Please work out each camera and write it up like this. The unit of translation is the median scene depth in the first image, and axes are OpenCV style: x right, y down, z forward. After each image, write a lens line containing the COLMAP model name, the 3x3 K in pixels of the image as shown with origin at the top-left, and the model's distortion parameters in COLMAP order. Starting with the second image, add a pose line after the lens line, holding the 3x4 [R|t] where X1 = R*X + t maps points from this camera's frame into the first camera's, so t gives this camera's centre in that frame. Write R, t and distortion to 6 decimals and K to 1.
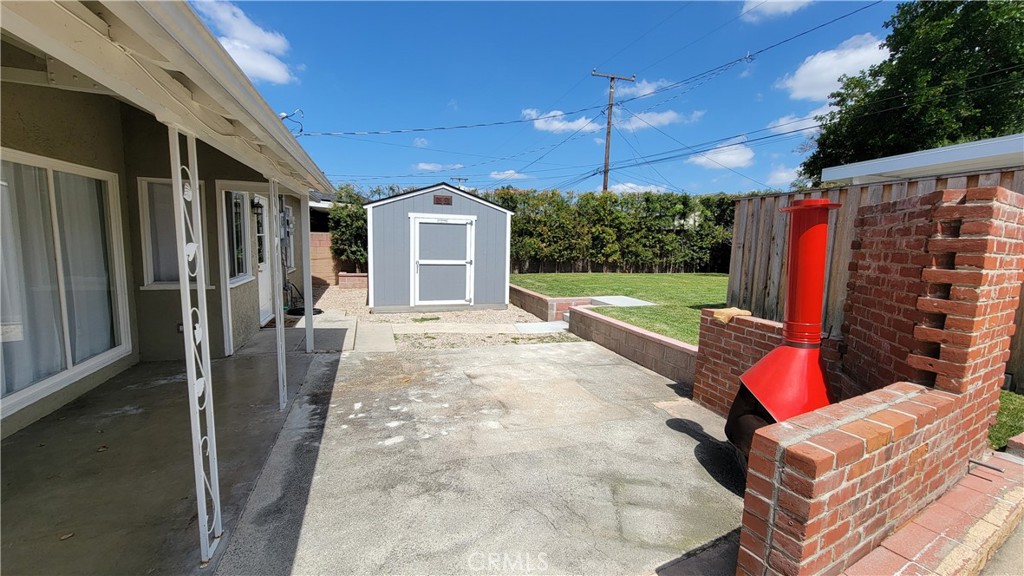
lens RADIAL K [[417.0, 0, 512.5], [0, 417.0, 283.2], [0, 0, 1]] dist [0.002794, 0.000171]
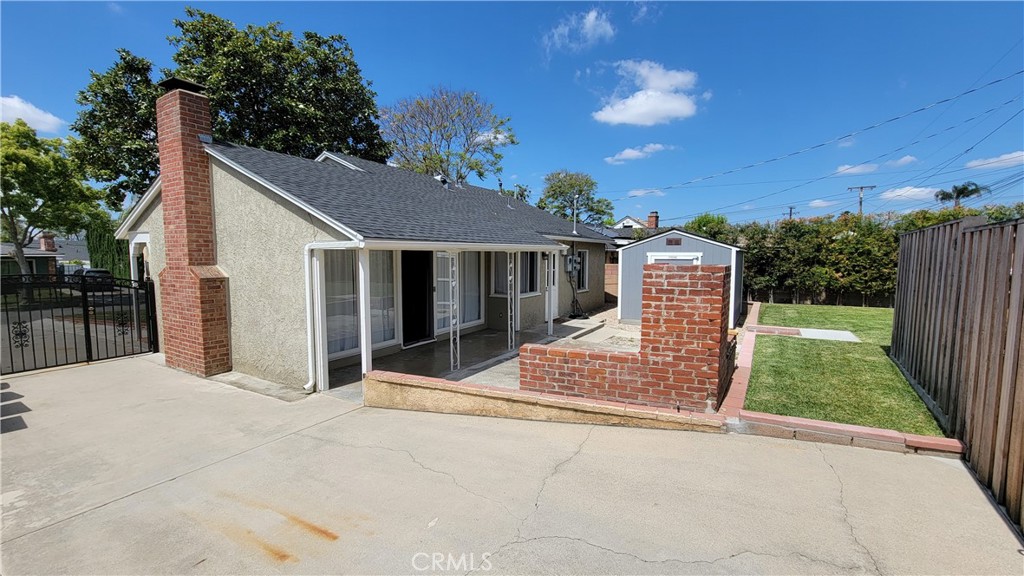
lens RADIAL K [[417.0, 0, 512.5], [0, 417.0, 290.5], [0, 0, 1]] dist [0.002794, 0.000171]
pose [[0.641416, 0.040790, -0.766108, 0.318620], [-0.067952, 0.997681, -0.003772, -0.005532], [0.764178, 0.054478, 0.642700, -0.128888]]
